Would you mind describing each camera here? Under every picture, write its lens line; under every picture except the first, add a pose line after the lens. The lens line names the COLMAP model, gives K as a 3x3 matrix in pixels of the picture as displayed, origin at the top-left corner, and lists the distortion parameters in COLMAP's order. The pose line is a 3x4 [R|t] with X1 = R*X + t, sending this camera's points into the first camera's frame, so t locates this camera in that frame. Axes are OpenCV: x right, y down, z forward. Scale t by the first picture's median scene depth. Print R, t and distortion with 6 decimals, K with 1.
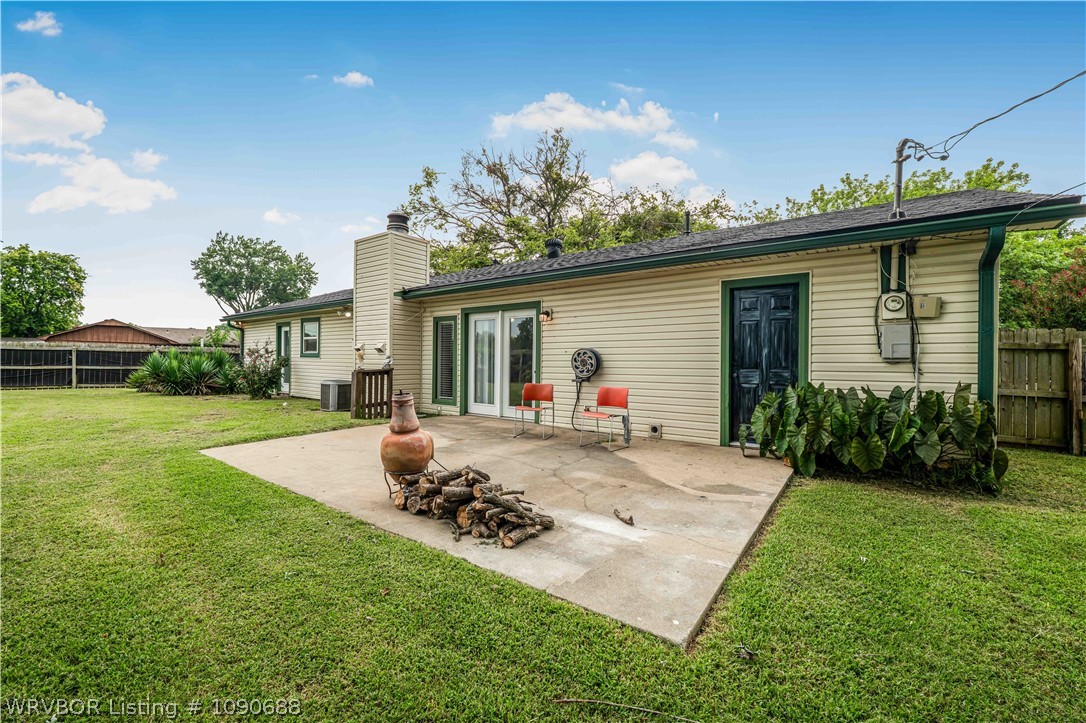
lens RADIAL K [[445.9, 0, 550.1], [0, 445.9, 360.2], [0, 0, 1]] dist [0.007456, -0.001857]
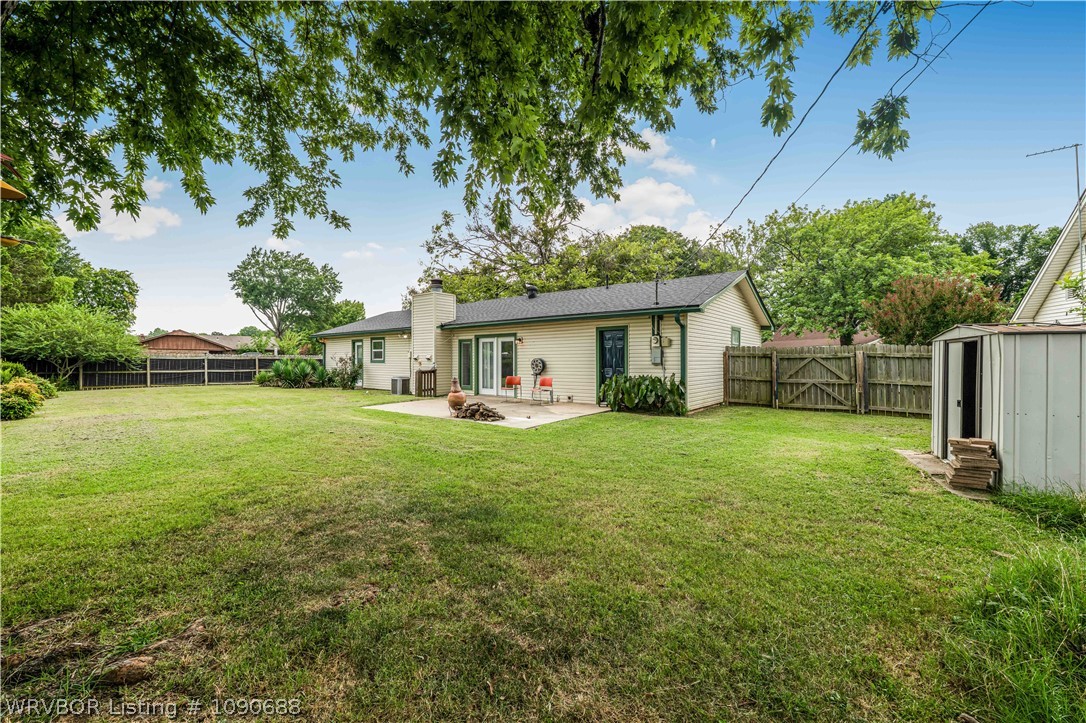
lens RADIAL K [[445.9, 0, 549.1], [0, 445.9, 361.6], [0, 0, 1]] dist [0.007456, -0.001857]
pose [[0.999510, -0.011887, -0.028943, 0.077764], [0.012073, 0.999908, 0.006262, -0.009996], [0.028866, -0.006608, 0.999561, -0.403582]]
